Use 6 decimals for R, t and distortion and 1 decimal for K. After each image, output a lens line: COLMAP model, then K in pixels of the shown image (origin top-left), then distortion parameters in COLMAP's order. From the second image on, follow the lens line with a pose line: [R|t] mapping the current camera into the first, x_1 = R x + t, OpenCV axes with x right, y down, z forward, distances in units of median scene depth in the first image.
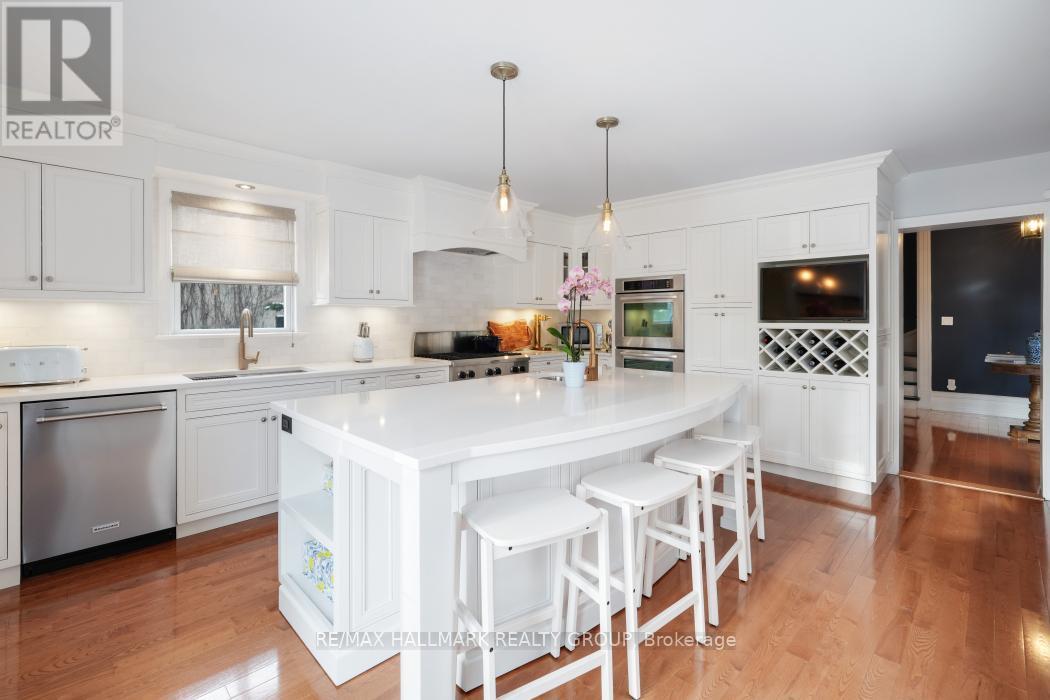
lens RADIAL K [[469.2, 0, 534.3], [0, 469.2, 319.7], [0, 0, 1]] dist [-0.009923, 0.004313]
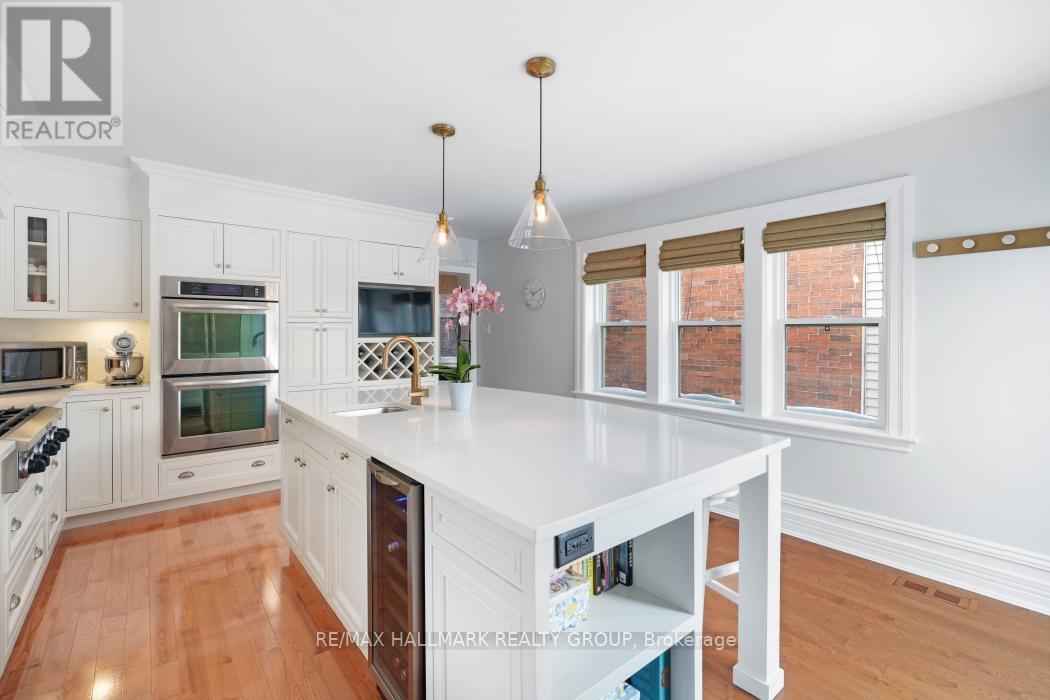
lens RADIAL K [[469.2, 0, 522.5], [0, 469.2, 330.3], [0, 0, 1]] dist [-0.009923, 0.004313]
pose [[0.098637, 0.004658, 0.995113, -0.550326], [0.003783, 0.999980, -0.005056, -0.003223], [-0.995116, 0.004263, 0.098617, 0.522179]]
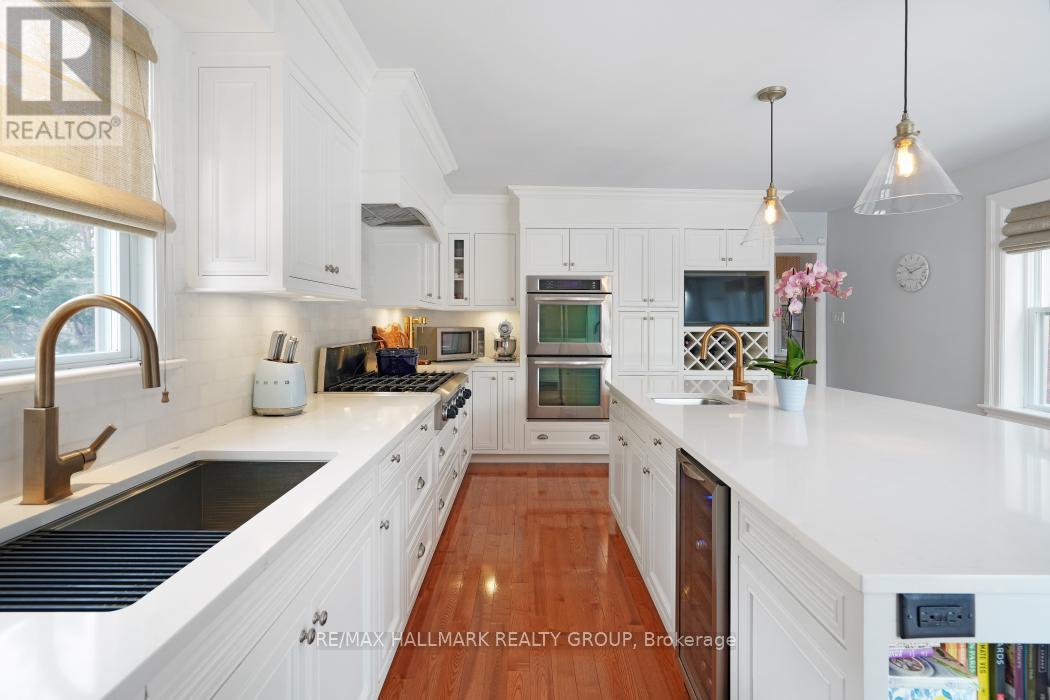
lens RADIAL K [[469.2, 0, 519.7], [0, 469.2, 319.4], [0, 0, 1]] dist [-0.009923, 0.004313]
pose [[0.703915, 0.004854, 0.710268, -0.545280], [-0.001236, 0.999984, -0.005609, -0.003070], [-0.710283, 0.003070, 0.703909, 0.515018]]
